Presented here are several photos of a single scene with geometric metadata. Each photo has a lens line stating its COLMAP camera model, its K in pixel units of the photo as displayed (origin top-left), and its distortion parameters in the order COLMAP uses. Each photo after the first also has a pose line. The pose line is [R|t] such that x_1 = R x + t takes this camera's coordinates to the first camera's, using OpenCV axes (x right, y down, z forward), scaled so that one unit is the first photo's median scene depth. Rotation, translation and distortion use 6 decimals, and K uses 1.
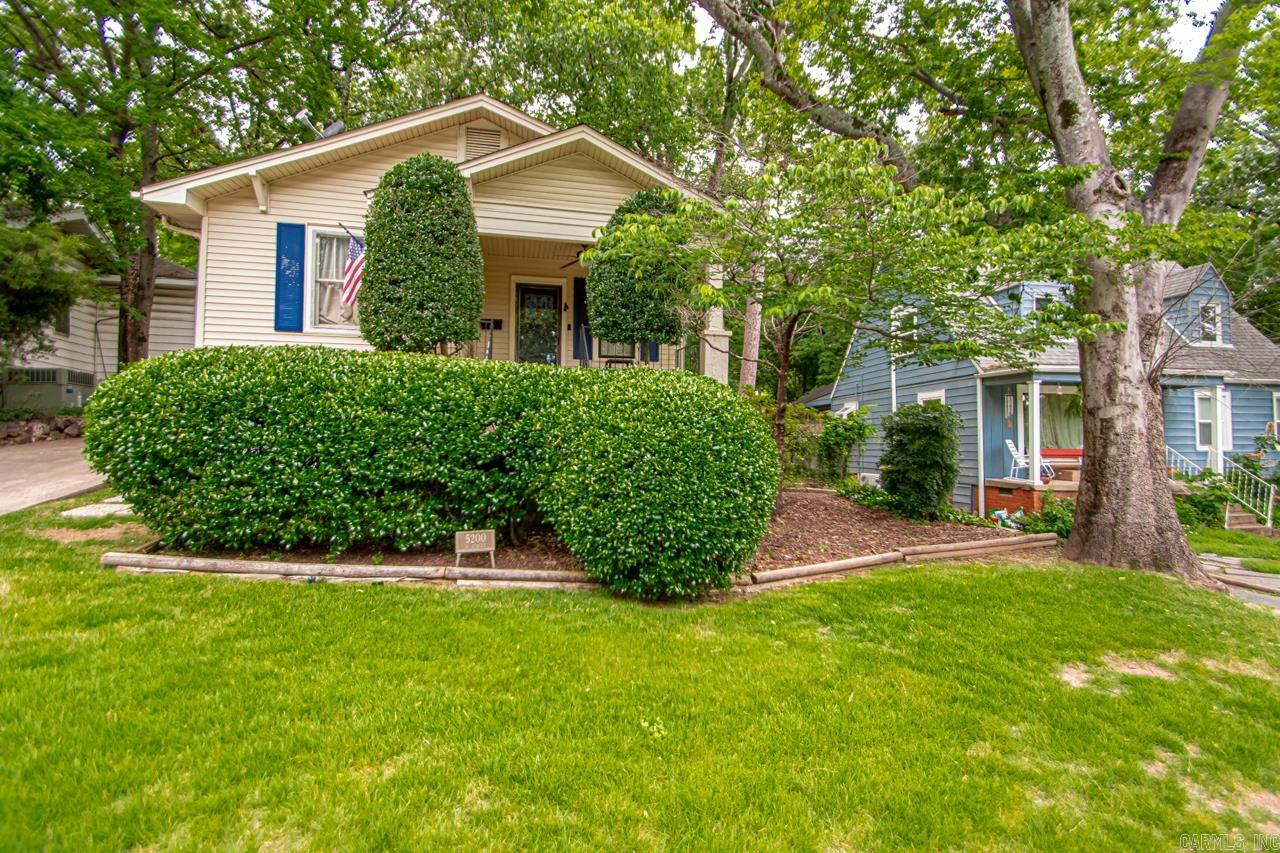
lens RADIAL K [[636.0, 0, 664.1], [0, 636.0, 428.0], [0, 0, 1]] dist [0.016306, -0.023717]
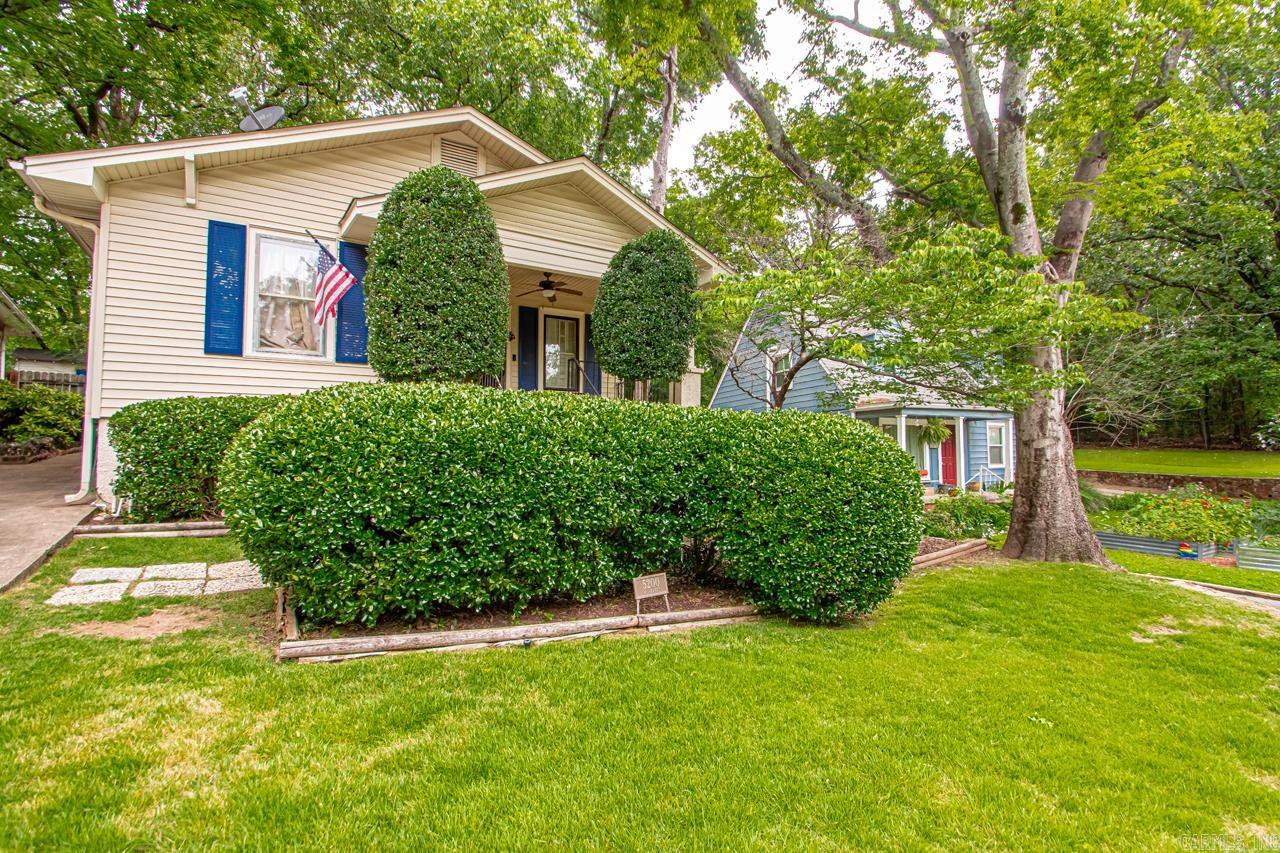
lens RADIAL K [[630.7, 0, 716.5], [0, 630.7, 439.9], [0, 0, 1]] dist [0.015966, -0.015117]
pose [[0.931310, -0.011177, 0.364057, -0.371381], [0.020278, 0.999570, -0.021186, -0.016695], [-0.363663, 0.027113, 0.931136, 0.032296]]
